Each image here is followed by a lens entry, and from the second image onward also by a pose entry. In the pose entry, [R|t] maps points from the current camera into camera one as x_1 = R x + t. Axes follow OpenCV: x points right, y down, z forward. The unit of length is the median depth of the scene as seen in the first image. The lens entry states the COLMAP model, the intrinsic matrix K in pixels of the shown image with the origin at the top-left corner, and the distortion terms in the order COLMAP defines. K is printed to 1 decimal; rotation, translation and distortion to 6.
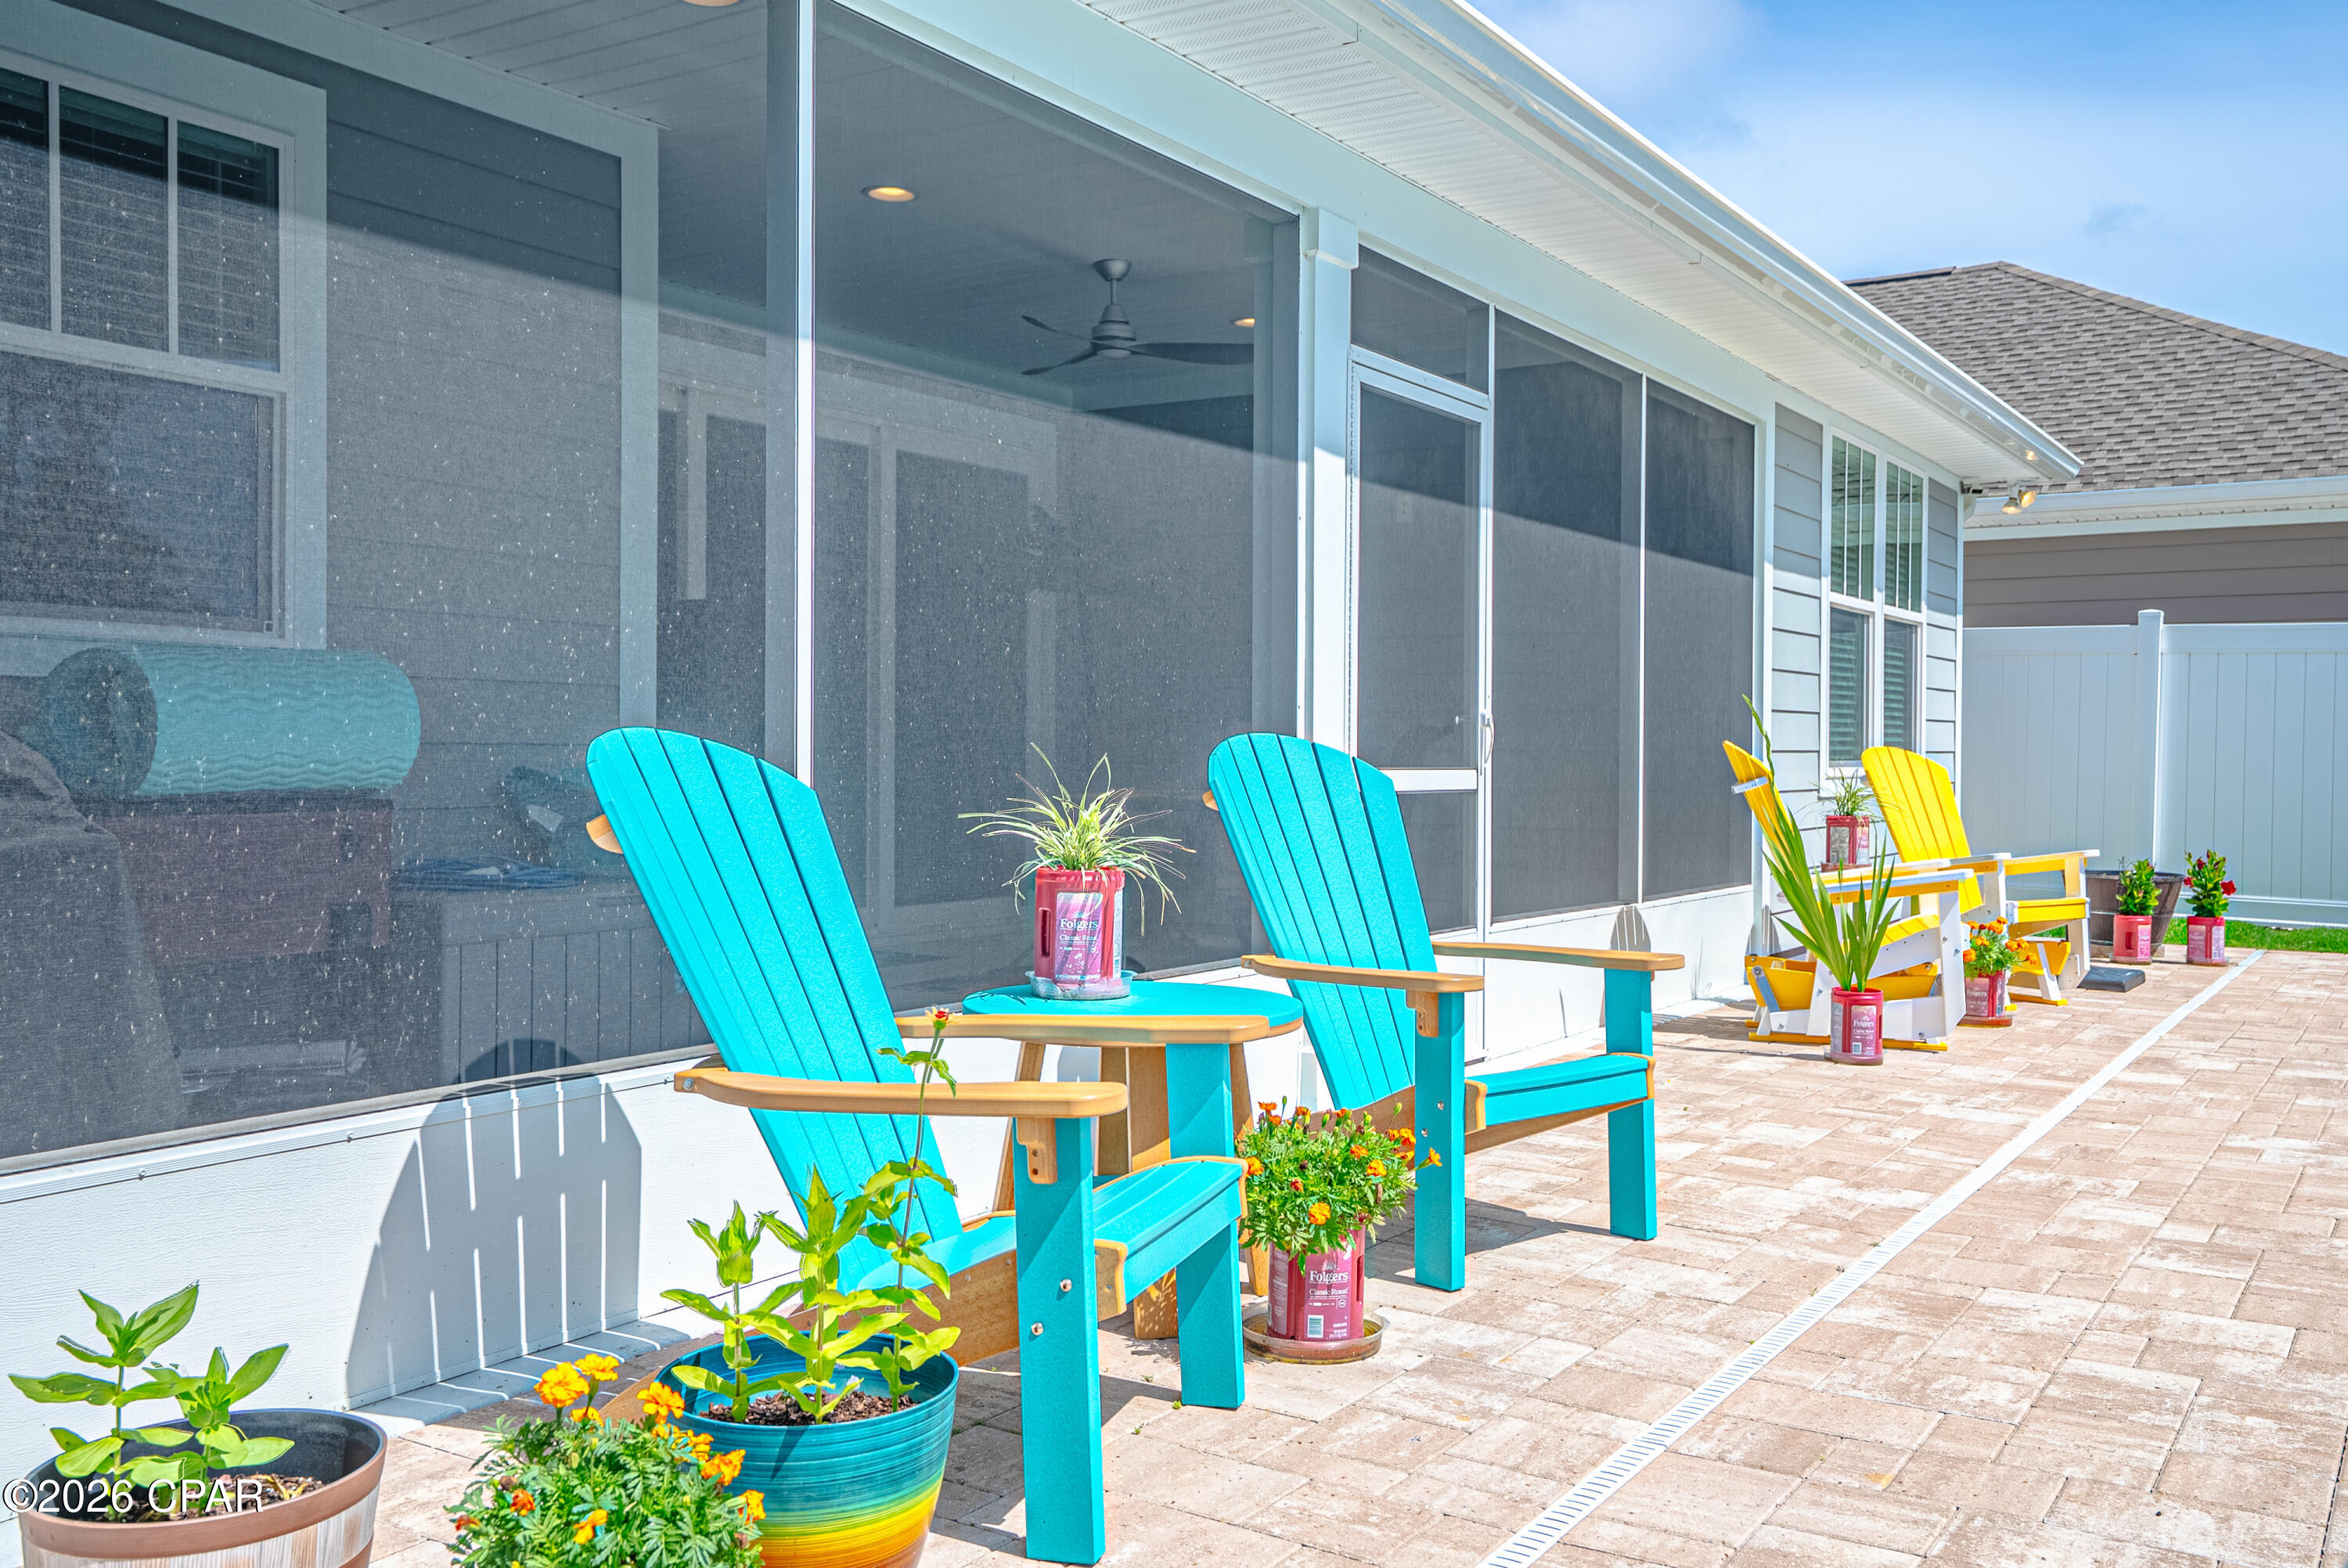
lens RADIAL K [[2033.1, 0, 1202.1], [0, 2033.1, 781.4], [0, 0, 1]] dist [0.018877, 0.008615]
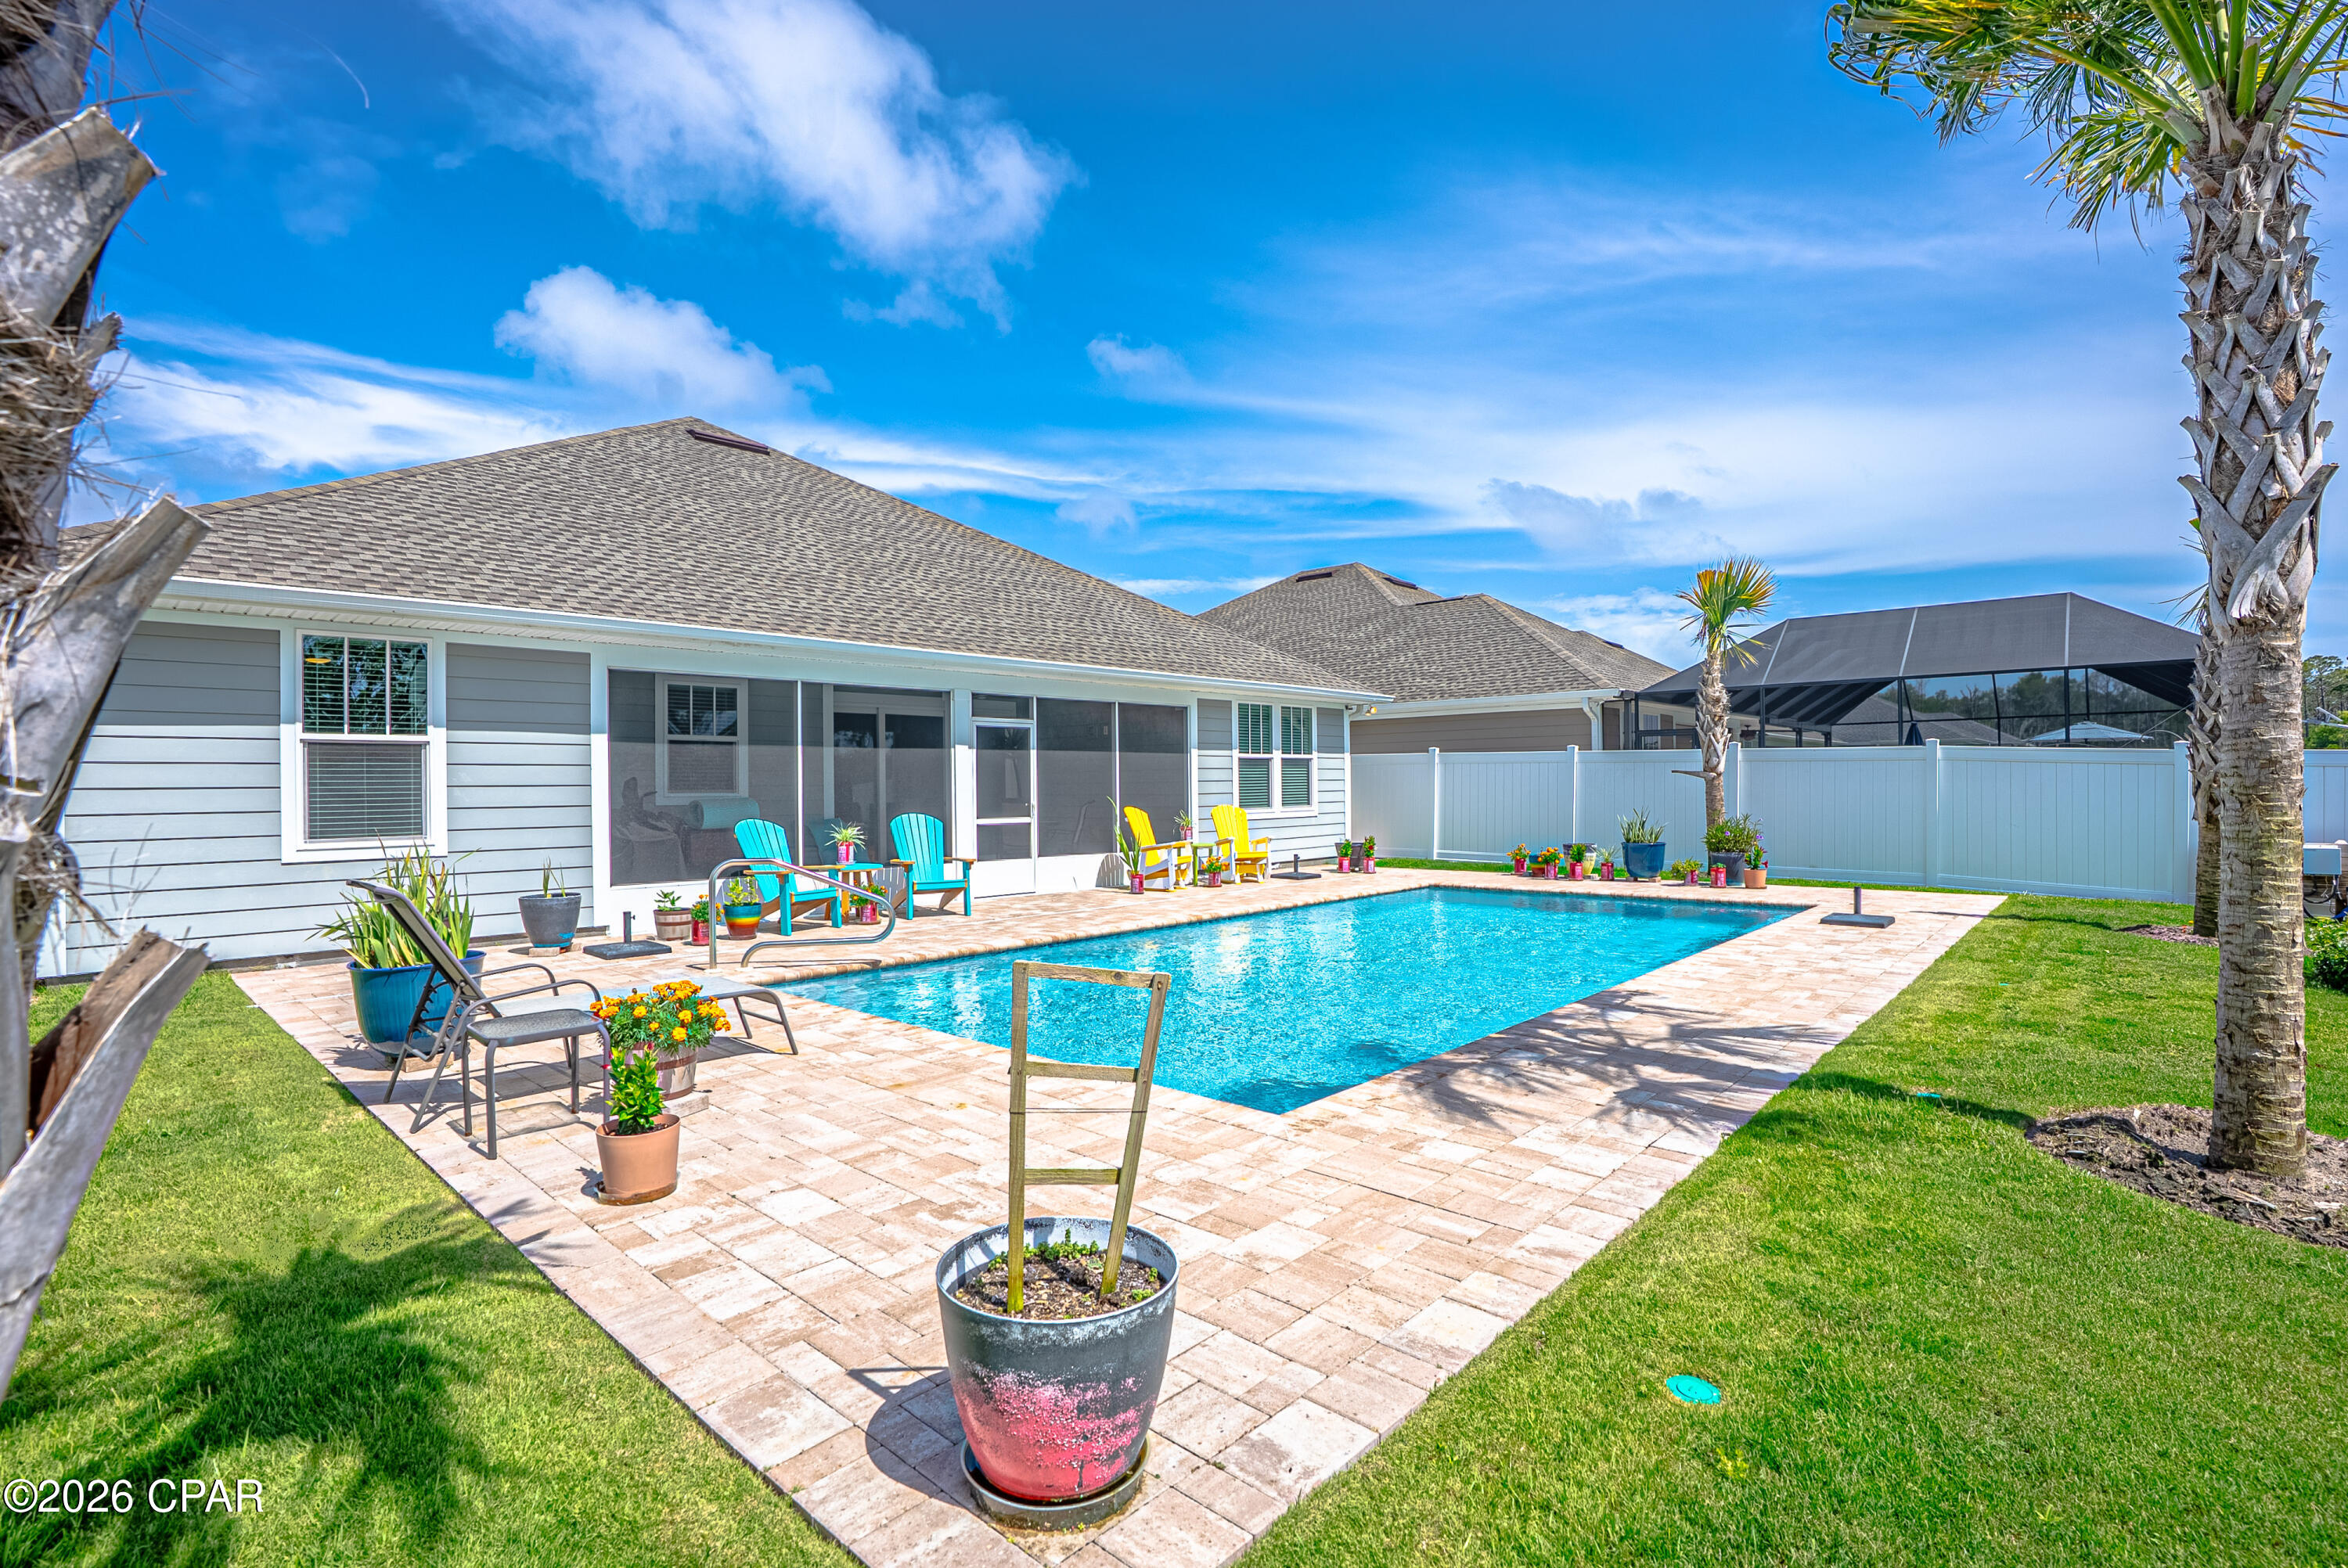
lens RADIAL K [[1102.9, 0, 1174.0], [0, 1102.9, 784.0], [0, 0, 1]] dist [-0.071498, 0.032152]
pose [[0.983545, -0.016494, -0.179909, 0.793339], [0.013436, 0.999744, -0.018202, -0.027562], [0.180163, 0.015485, 0.983515, -1.024752]]
